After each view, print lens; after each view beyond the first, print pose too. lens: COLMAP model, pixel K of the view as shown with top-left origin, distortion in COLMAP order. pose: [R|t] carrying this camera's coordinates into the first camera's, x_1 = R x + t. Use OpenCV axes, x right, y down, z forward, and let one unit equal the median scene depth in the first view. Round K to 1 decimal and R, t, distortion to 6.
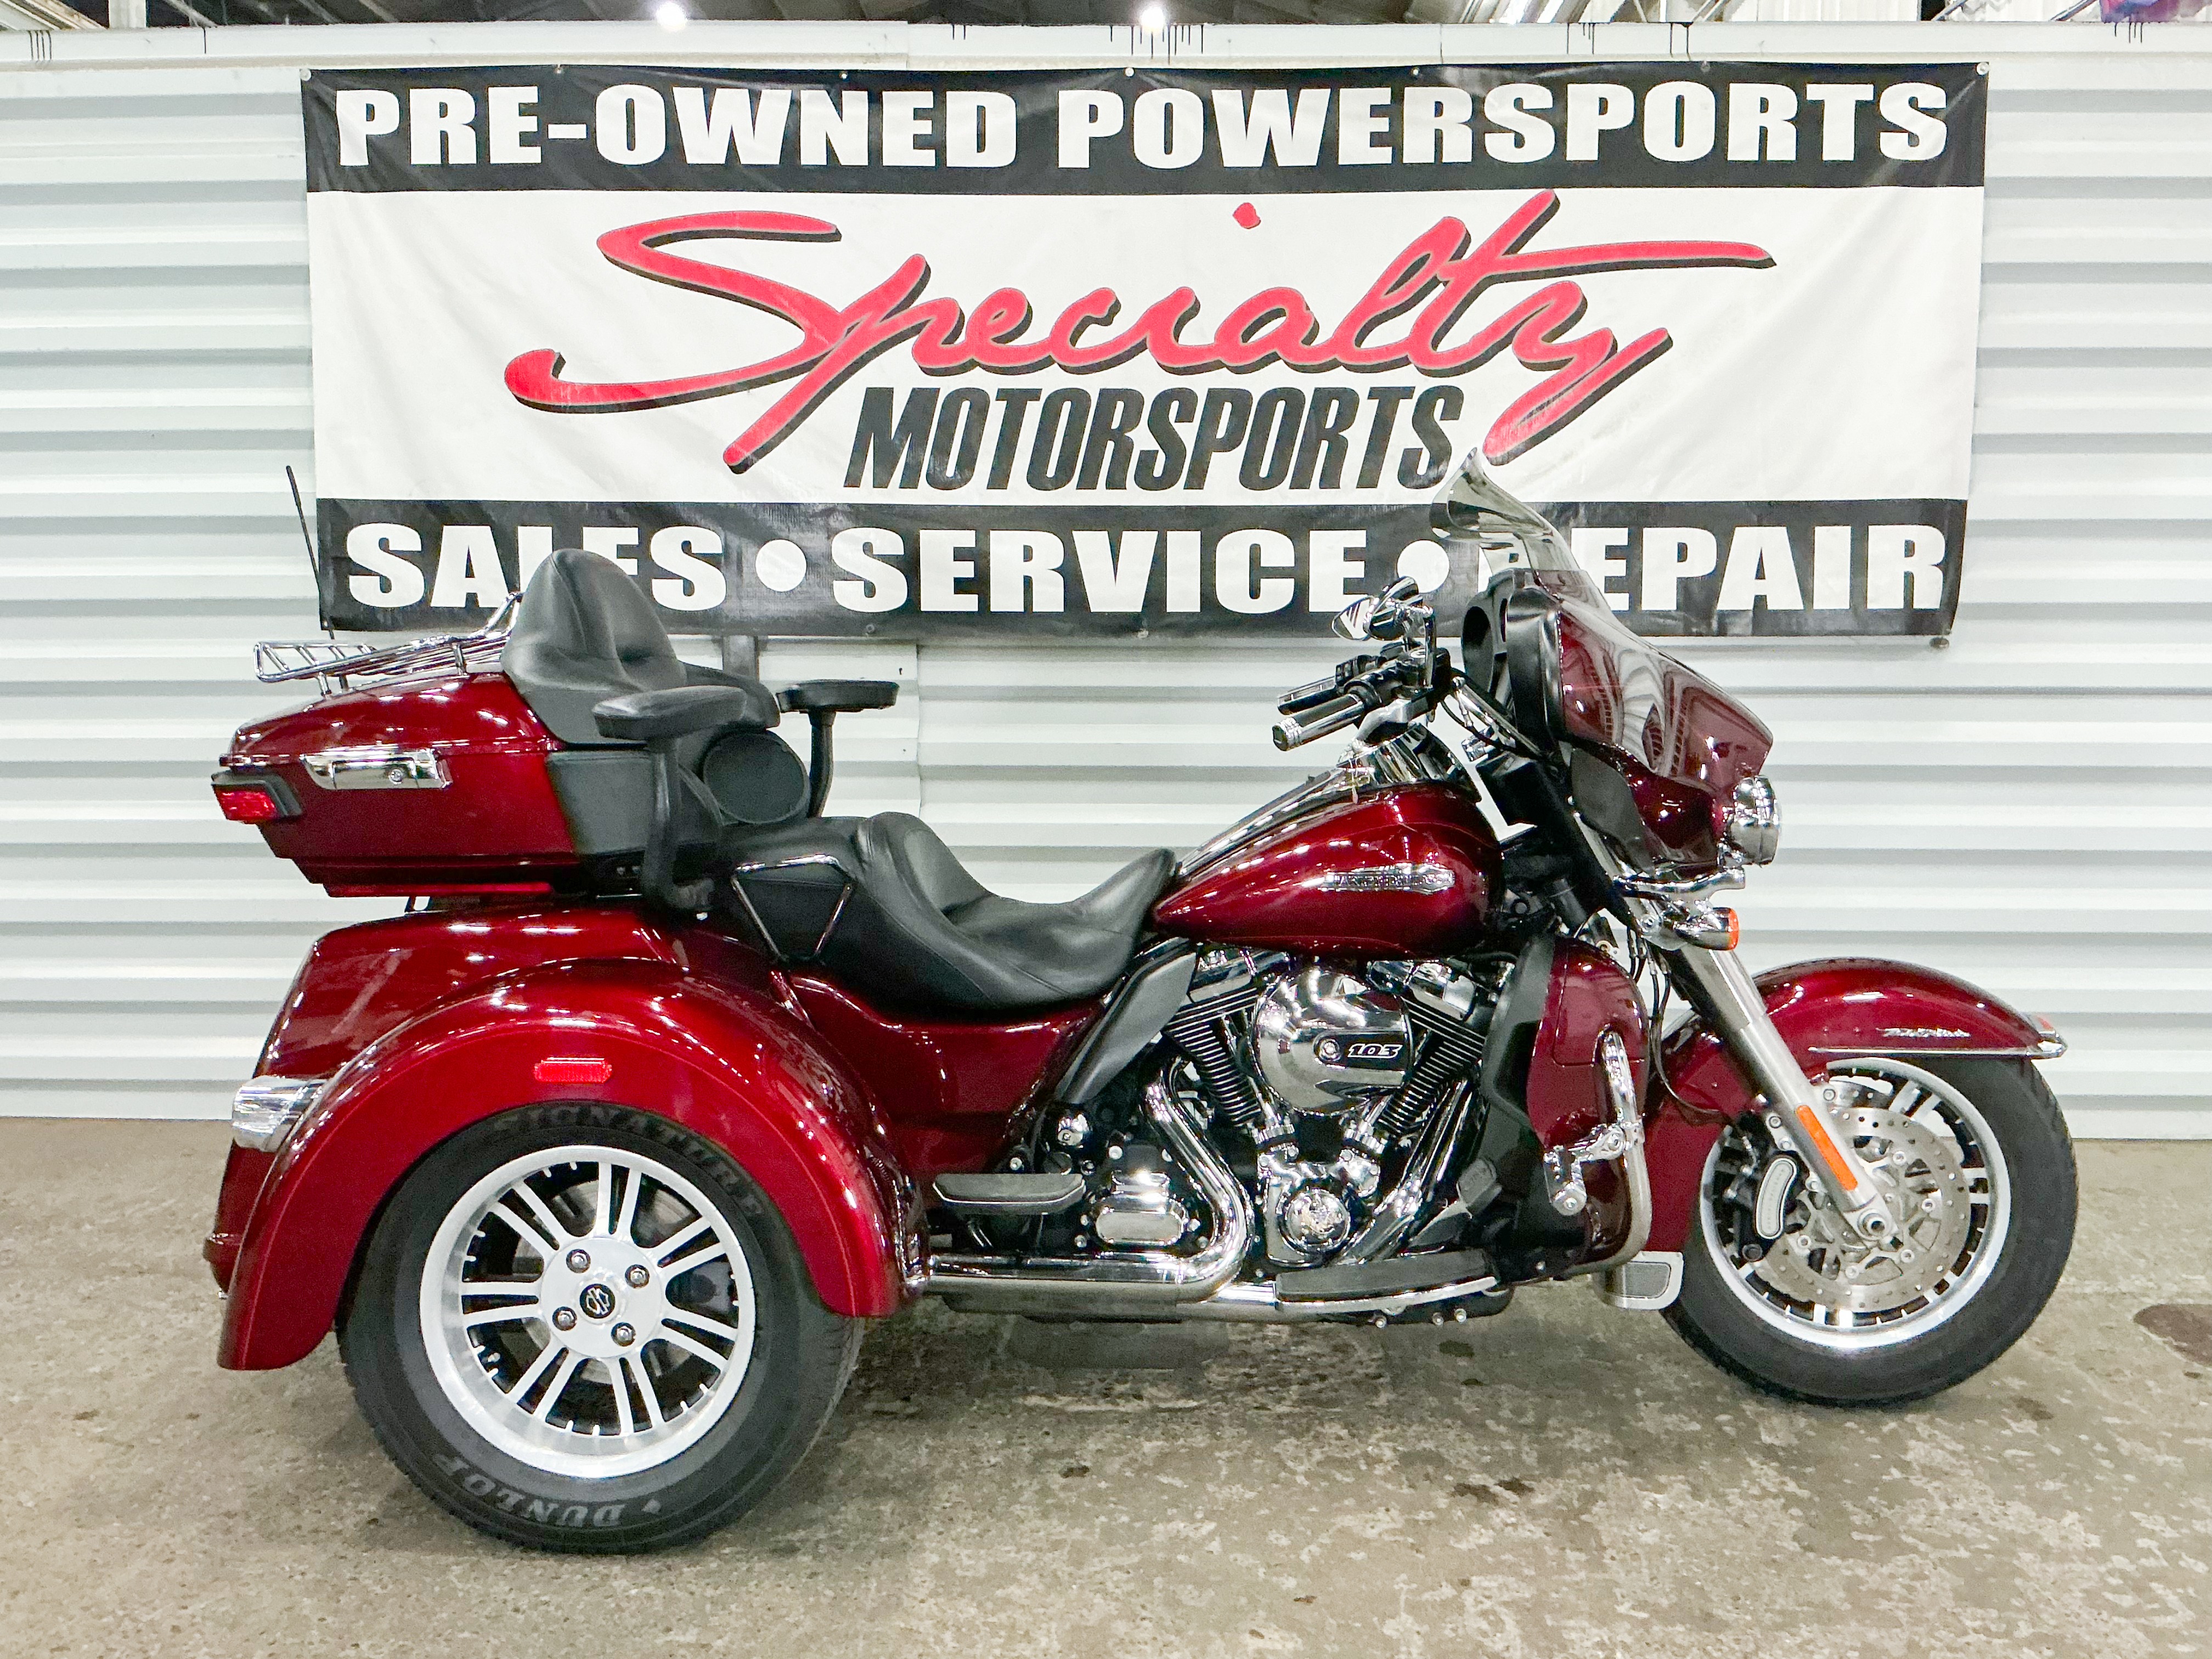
lens RADIAL K [[2027.4, 0, 1106.0], [0, 2027.4, 829.5], [0, 0, 1]] dist [0.153122, -0.332064]
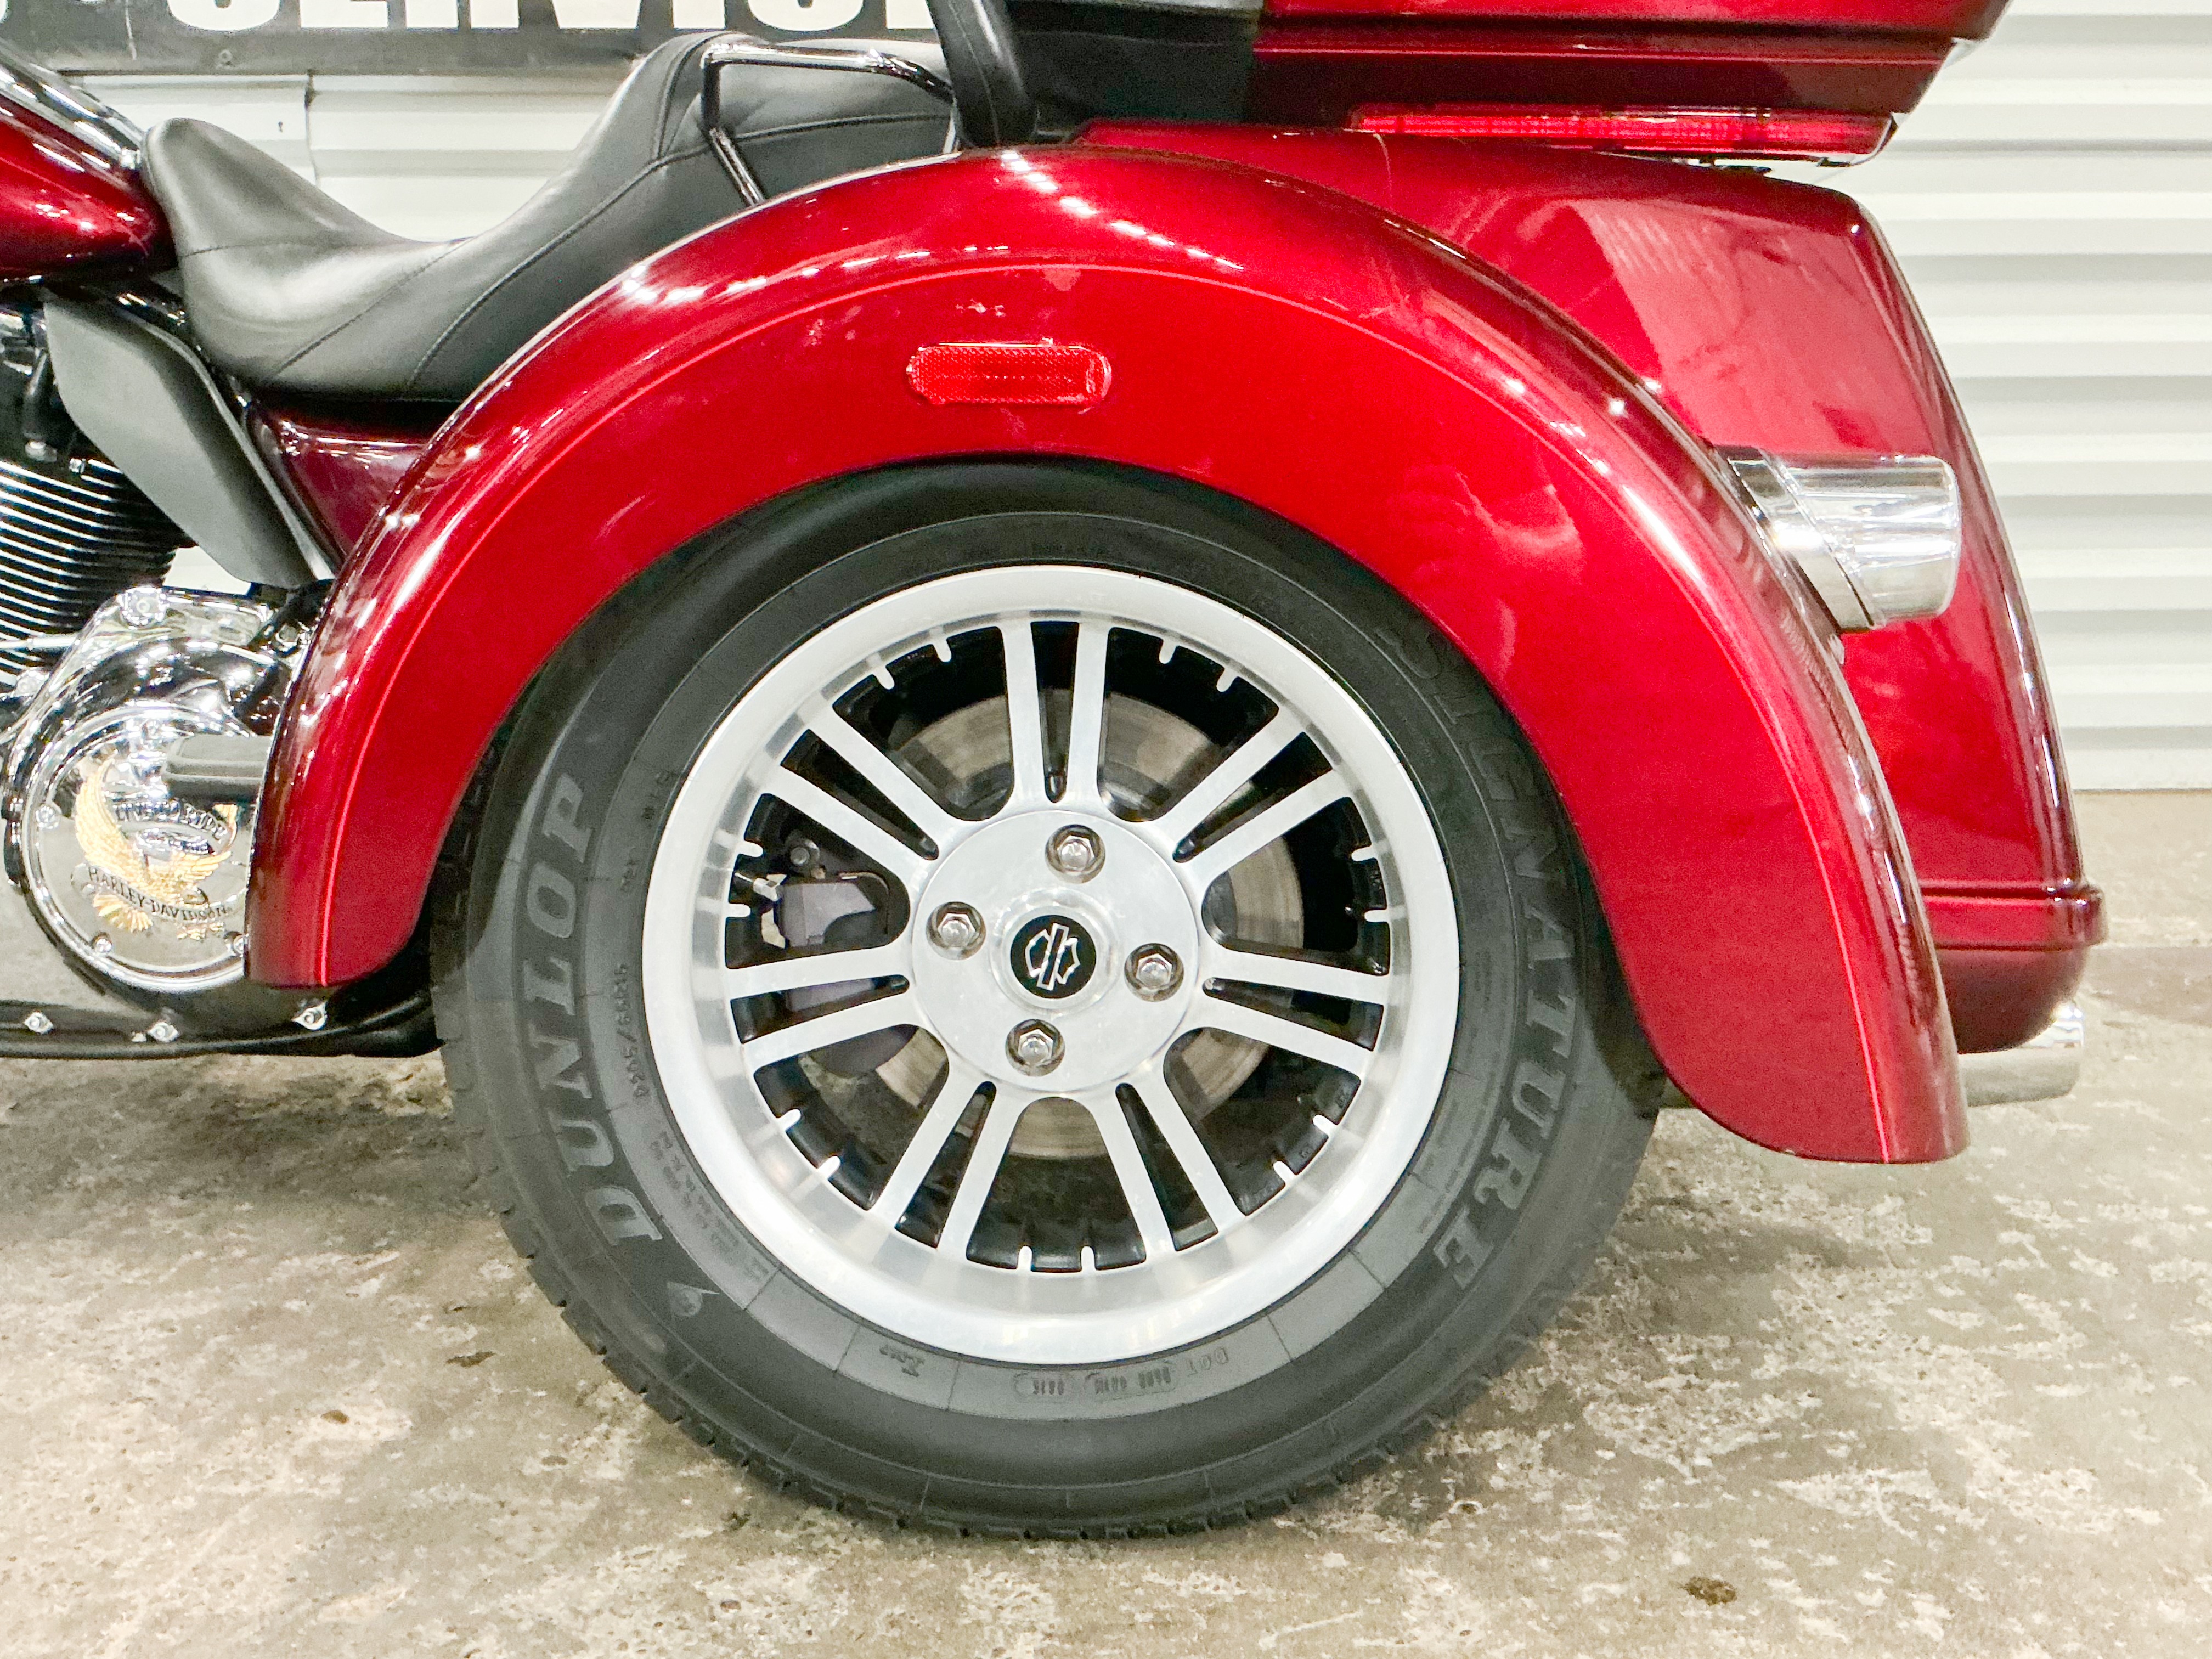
lens RADIAL K [[2283.3, 0, 1106.0], [0, 2283.3, 829.5], [0, 0, 1]] dist [0.152920, -0.320077]
pose [[0.998478, -0.017802, 0.052192, 0.182613], [0.014411, 0.997804, 0.064653, 0.155328], [-0.053228, -0.063802, 0.996542, 0.309049]]
